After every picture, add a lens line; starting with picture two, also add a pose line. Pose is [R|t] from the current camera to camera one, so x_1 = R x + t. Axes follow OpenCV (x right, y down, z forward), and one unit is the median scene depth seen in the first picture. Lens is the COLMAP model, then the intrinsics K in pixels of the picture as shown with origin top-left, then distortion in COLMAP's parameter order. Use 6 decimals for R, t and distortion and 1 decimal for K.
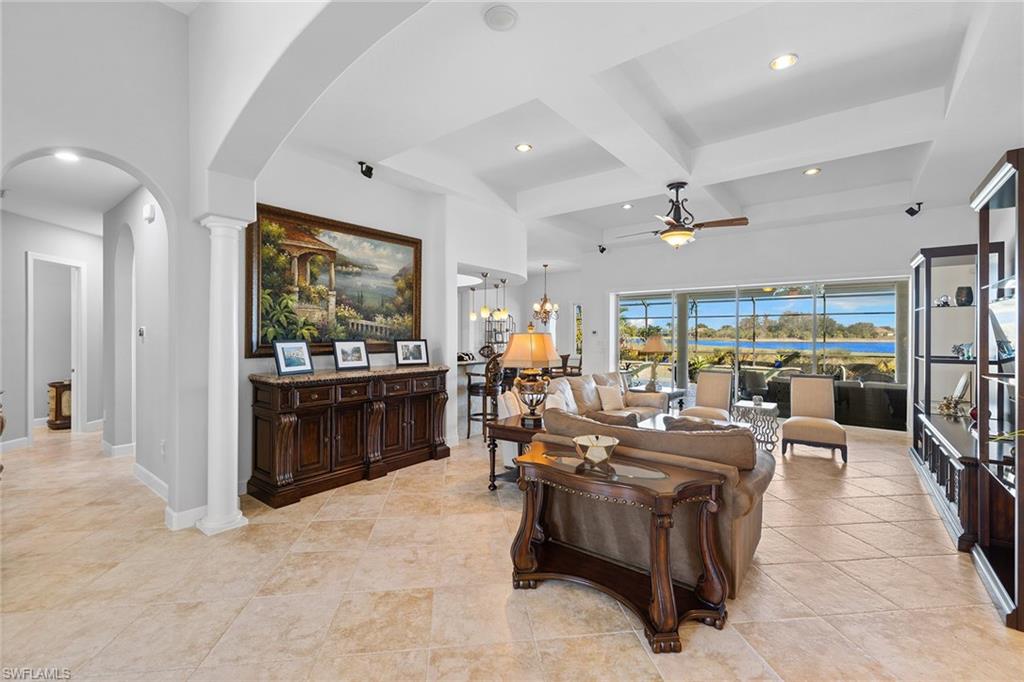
lens RADIAL K [[434.8, 0, 516.2], [0, 434.8, 336.9], [0, 0, 1]] dist [0.003405, 0.000044]
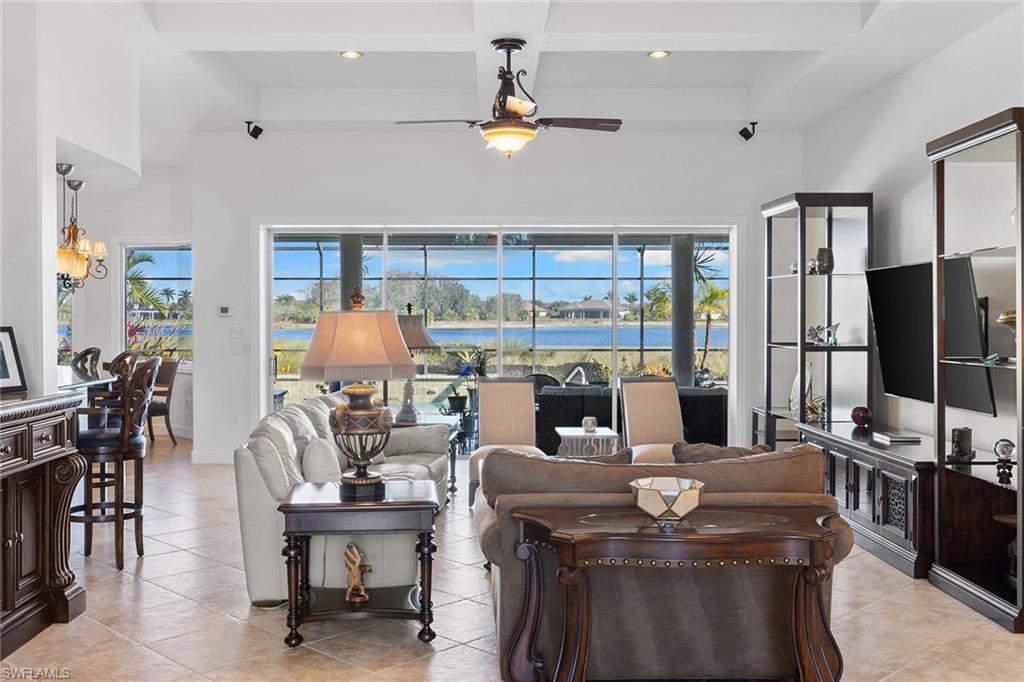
lens RADIAL K [[1001.6, 0, 476.8], [0, 1001.6, 323.0], [0, 0, 1]] dist [0.012408, 0.000000]
pose [[0.787247, -0.007744, 0.616589, -0.442928], [0.006592, 0.999970, 0.004143, 0.001419], [-0.616602, 0.000803, 0.787275, 0.022799]]
